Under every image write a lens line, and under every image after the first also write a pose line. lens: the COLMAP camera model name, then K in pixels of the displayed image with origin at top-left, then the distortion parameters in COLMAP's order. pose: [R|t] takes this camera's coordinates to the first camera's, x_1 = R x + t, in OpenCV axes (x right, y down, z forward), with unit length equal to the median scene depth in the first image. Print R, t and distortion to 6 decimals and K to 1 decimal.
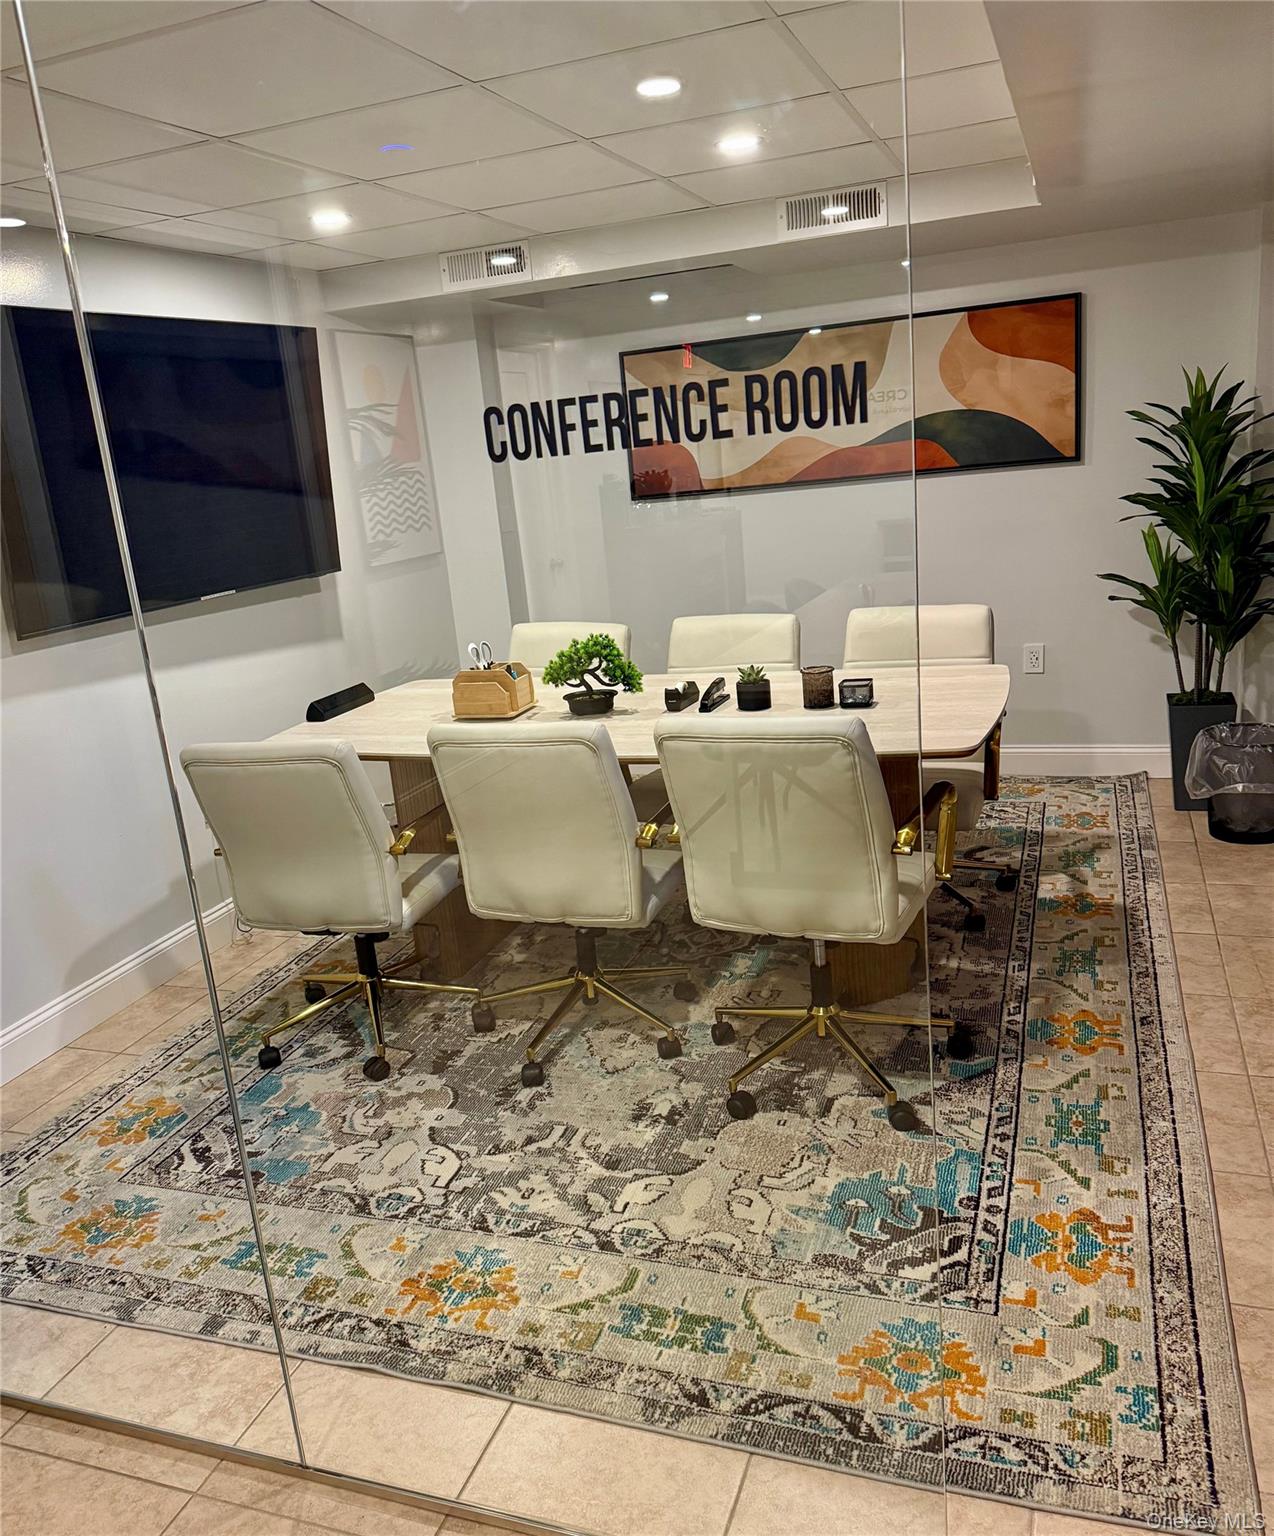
lens RADIAL K [[1223.9, 0, 621.1], [0, 1223.9, 776.5], [0, 0, 1]] dist [0.107887, -0.202528]
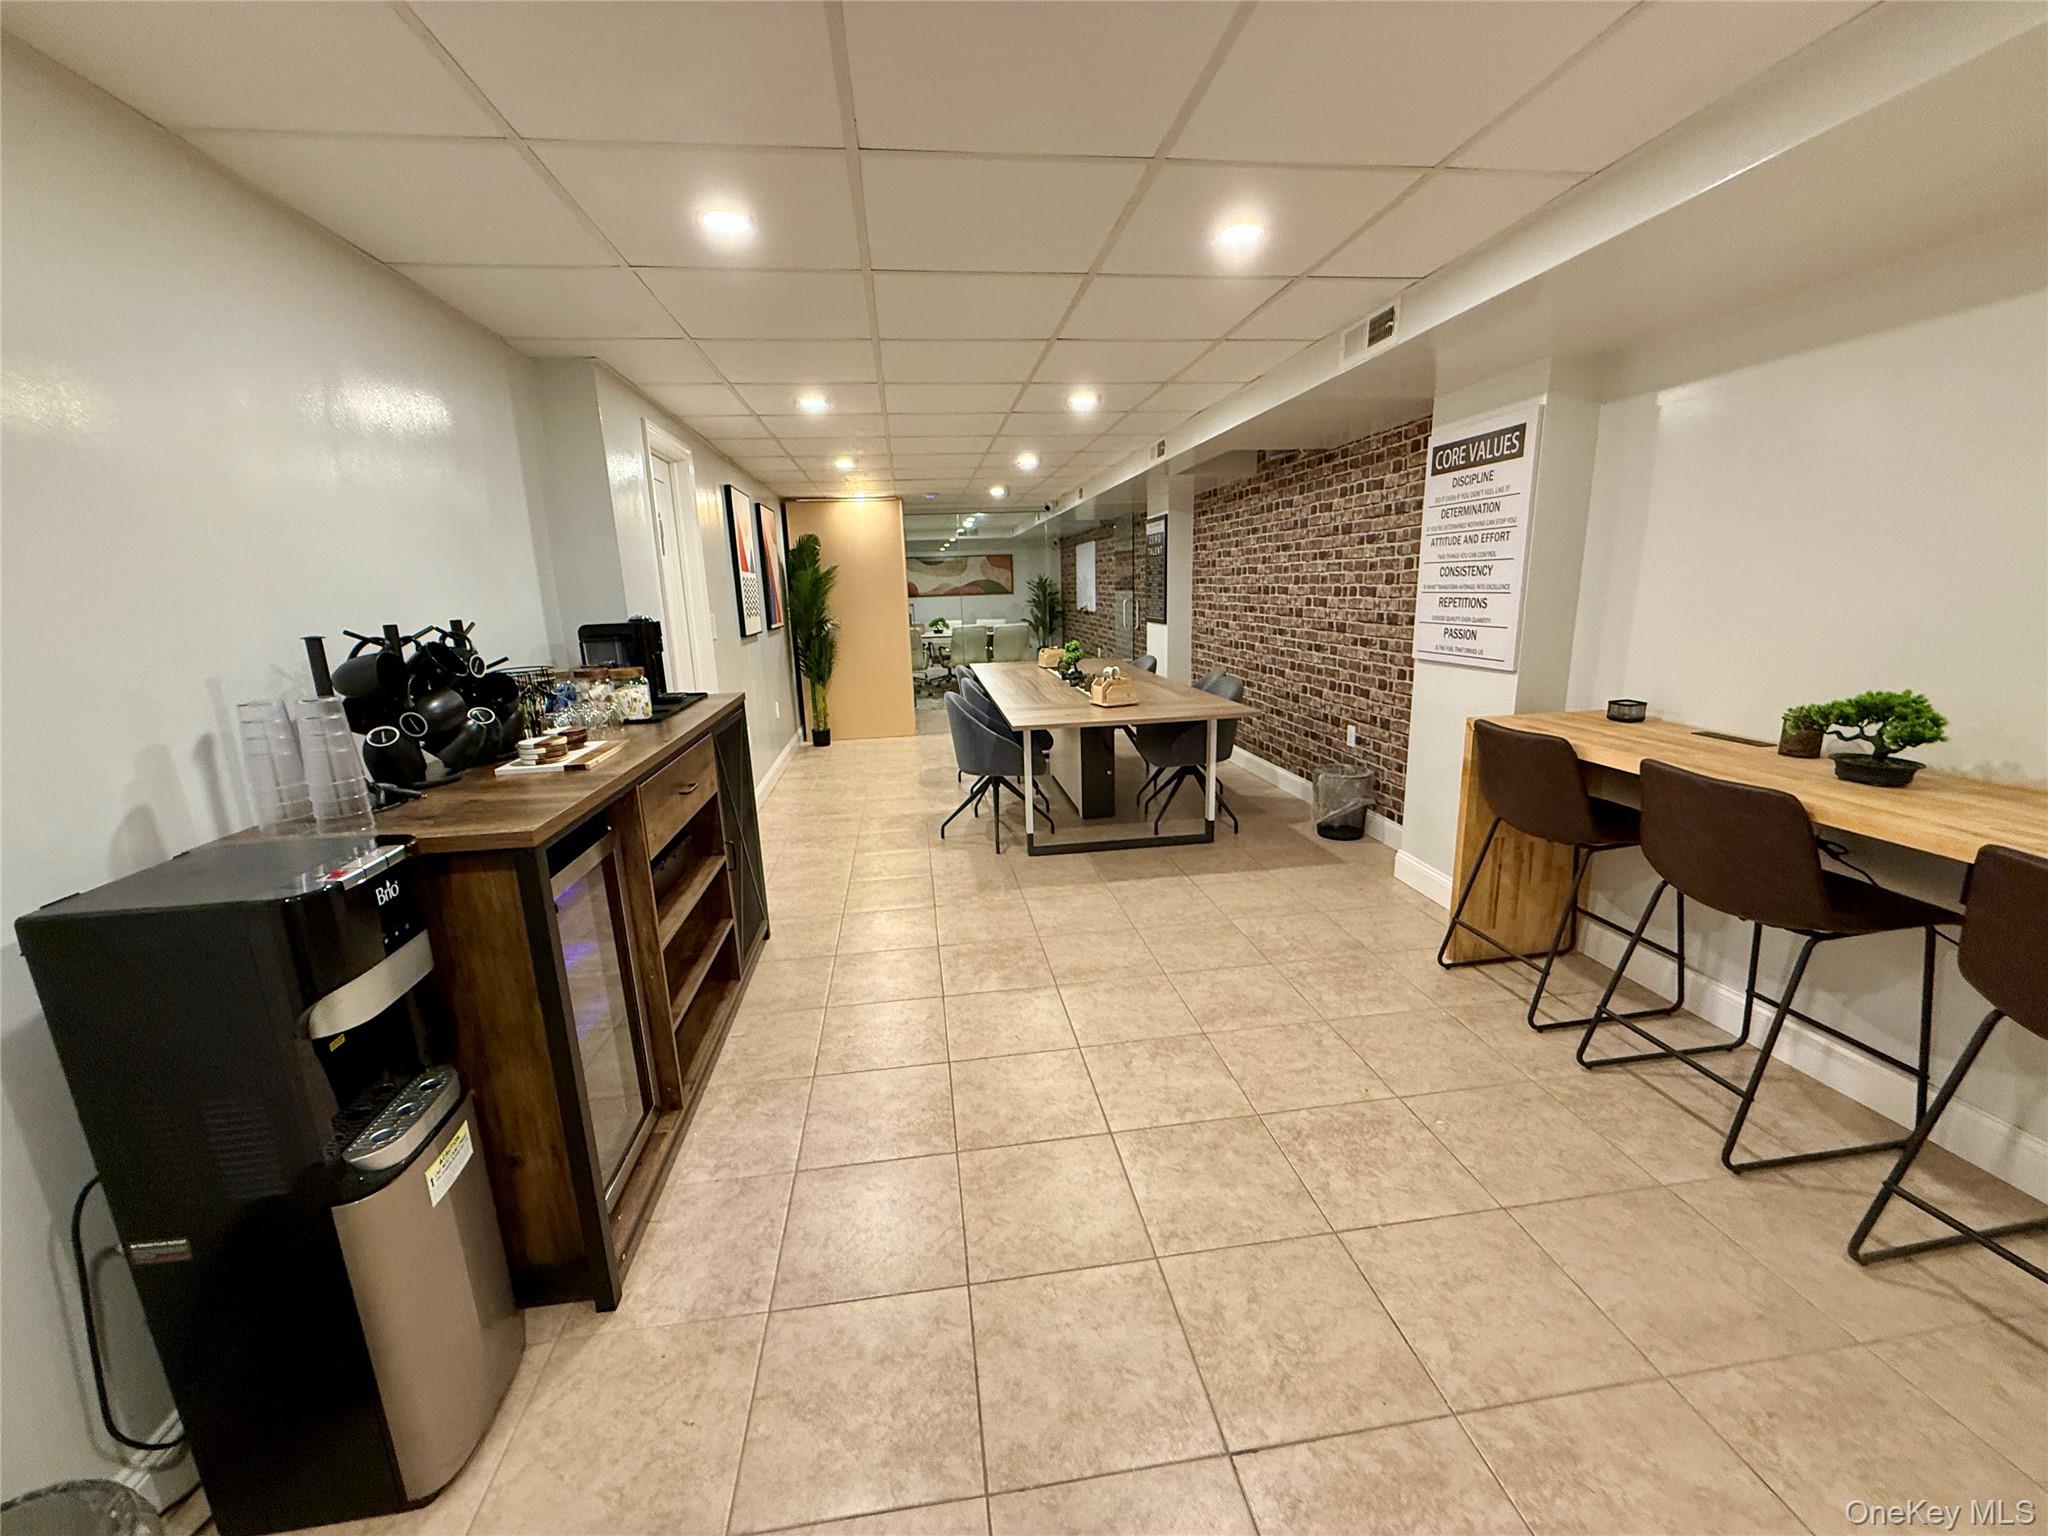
lens RADIAL K [[810.8, 0, 1024.0], [0, 810.8, 768.0], [0, 0, 1]] dist [-0.000996, -0.000121]
pose [[0.878831, -0.038107, 0.475610, -1.429007], [0.075634, 0.995328, -0.060009, 0.774534], [-0.471101, 0.088710, 0.877607, -2.122521]]
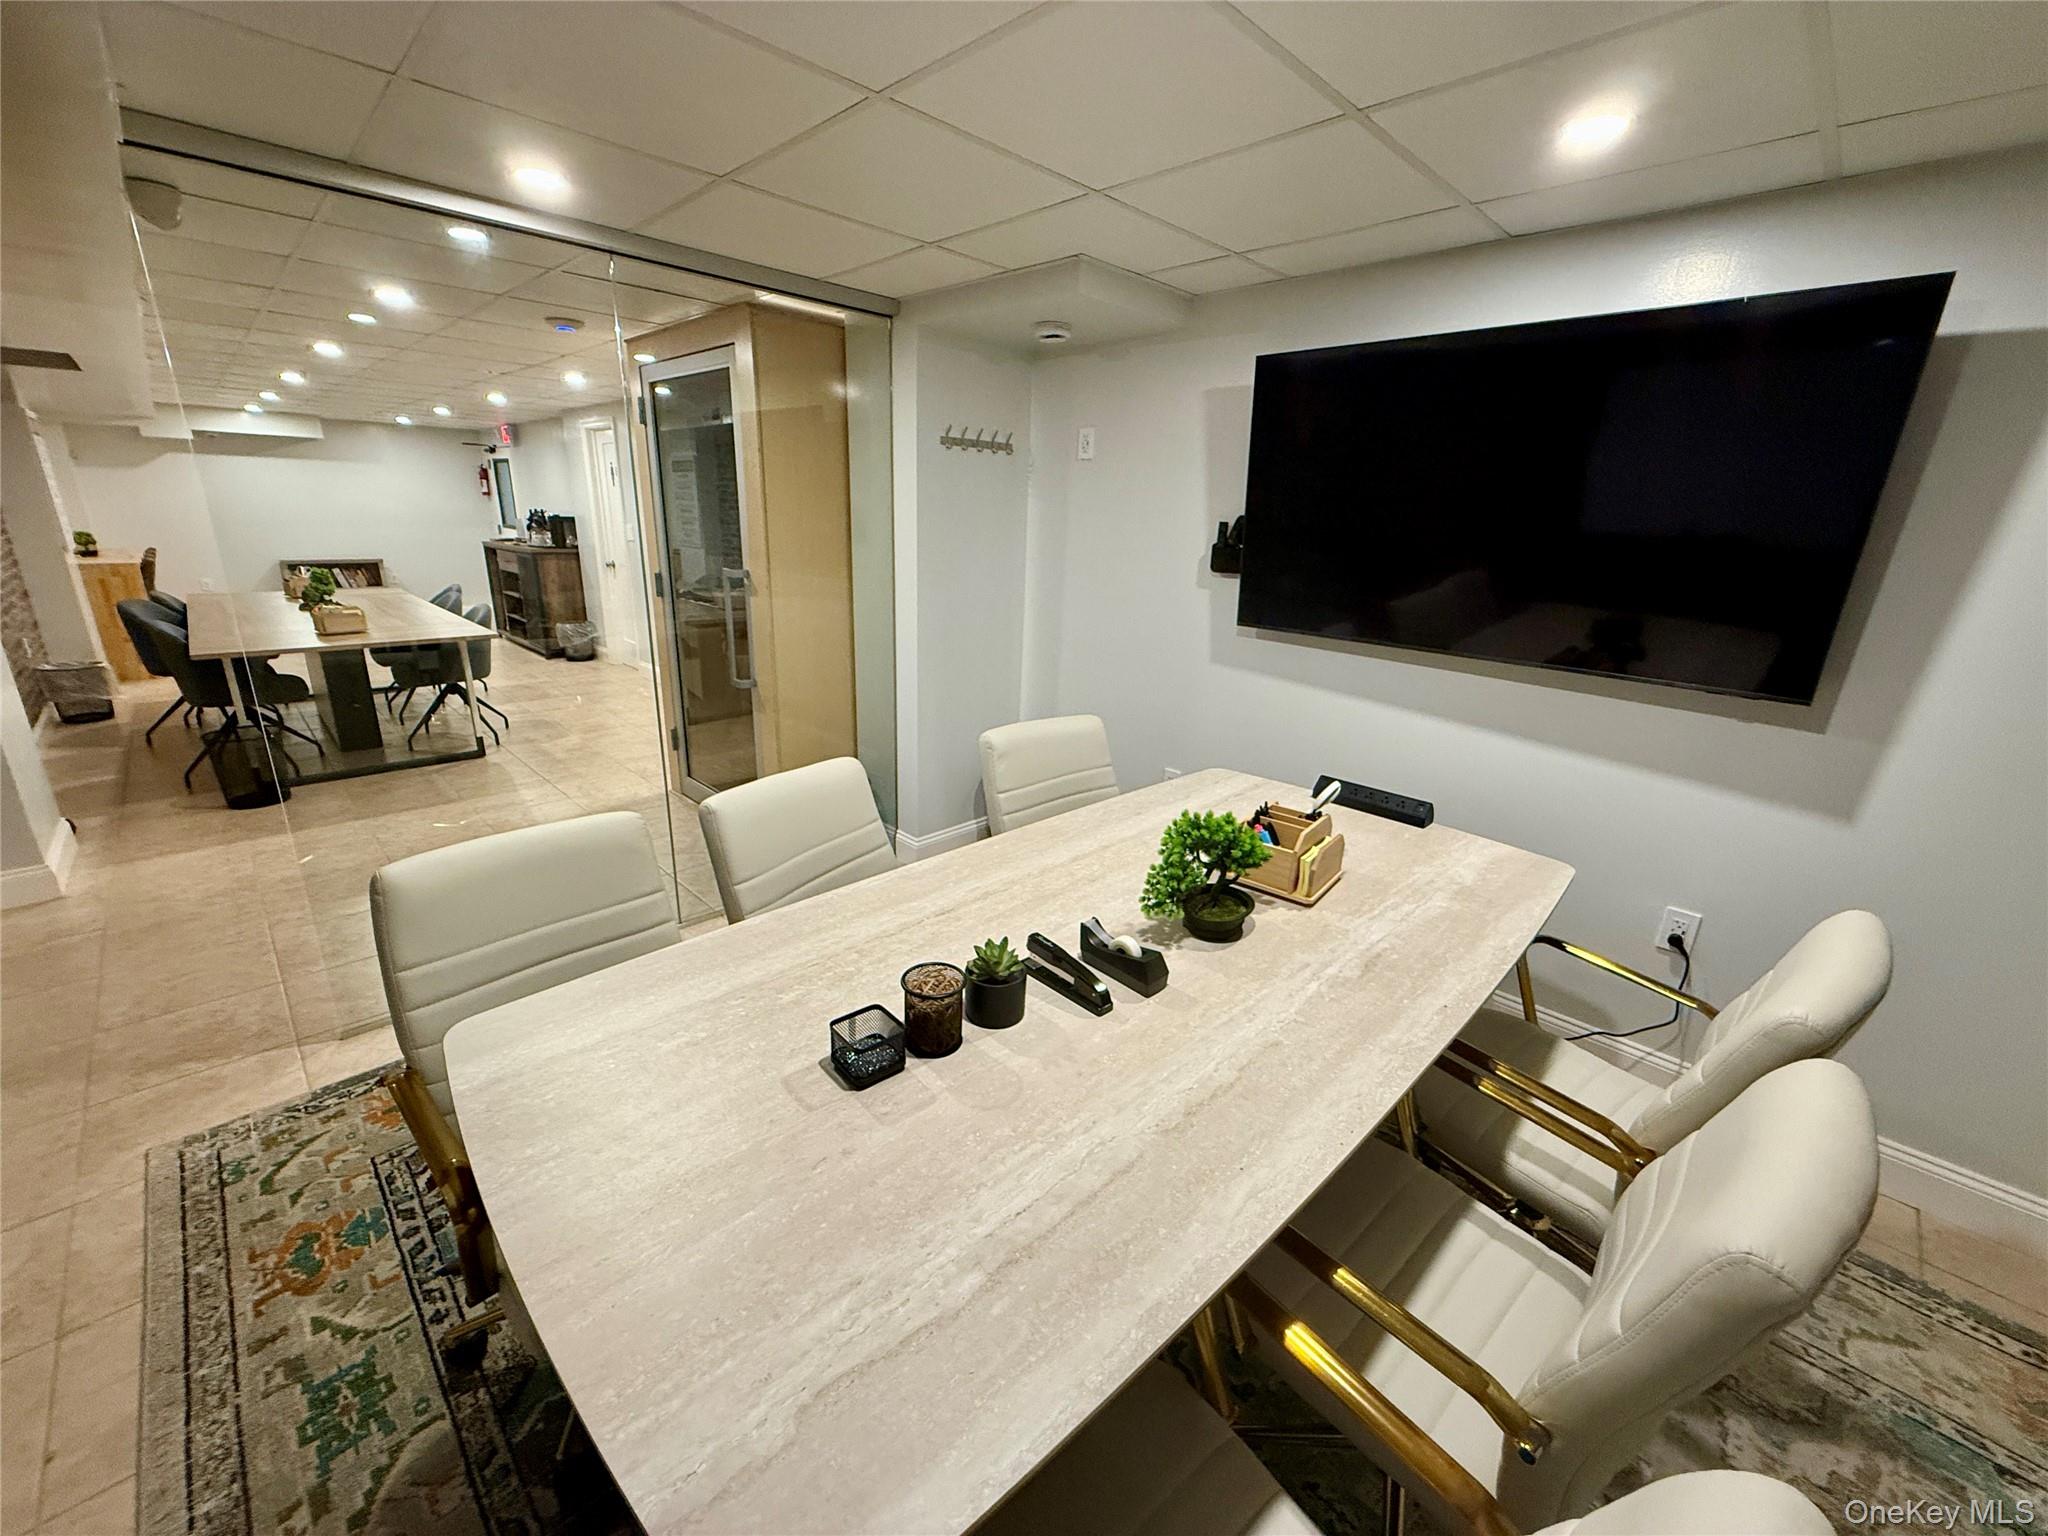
lens RADIAL K [[810.8, 0, 1024.0], [0, 810.8, 768.0], [0, 0, 1]] dist [-0.000996, -0.000121]
pose [[-0.421141, 0.348518, -0.837362, 0.417971], [-0.225220, 0.854127, 0.468768, -0.361838], [0.878587, 0.386008, -0.281215, 1.200724]]
